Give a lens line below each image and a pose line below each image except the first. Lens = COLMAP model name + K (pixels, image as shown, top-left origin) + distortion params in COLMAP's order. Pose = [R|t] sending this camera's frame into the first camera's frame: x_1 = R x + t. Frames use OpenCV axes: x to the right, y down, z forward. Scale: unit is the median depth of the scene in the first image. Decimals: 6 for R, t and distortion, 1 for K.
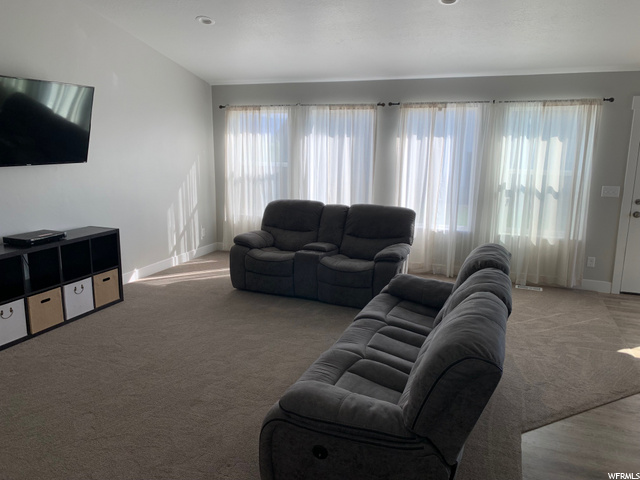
lens RADIAL K [[486.0, 0, 319.9], [0, 486.0, 235.9], [0, 0, 1]] dist [0.006894, -0.016777]
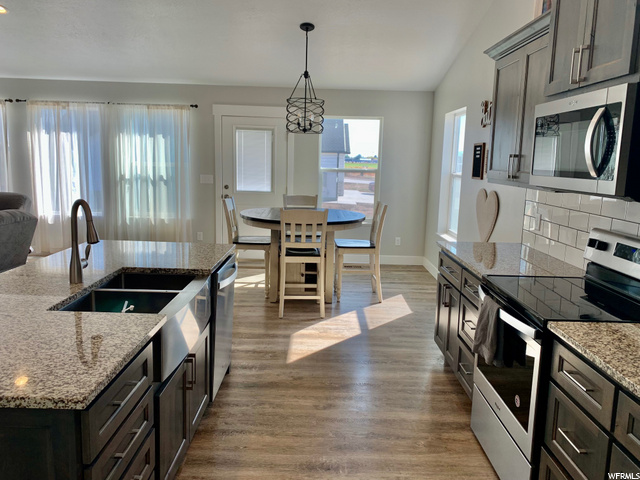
lens RADIAL K [[486.0, 0, 319.5], [0, 486.0, 238.0], [0, 0, 1]] dist [0.006894, -0.016777]
pose [[0.911593, -0.046502, 0.408456, 0.326869], [0.058237, 0.998169, -0.016334, 0.096253], [-0.406949, 0.038677, 0.912632, -0.259891]]
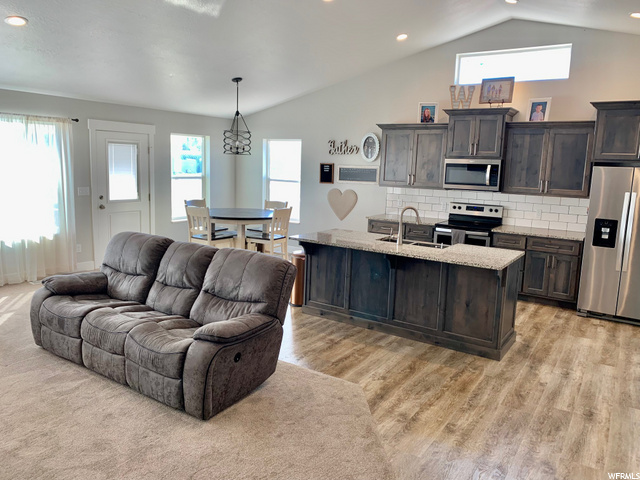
lens RADIAL K [[486.0, 0, 318.8], [0, 486.0, 240.7], [0, 0, 1]] dist [0.006894, -0.016777]
pose [[0.157187, -0.161131, 0.974335, -0.559419], [0.162925, 0.977312, 0.135340, -0.033517], [-0.974037, 0.137470, 0.179873, 0.167312]]
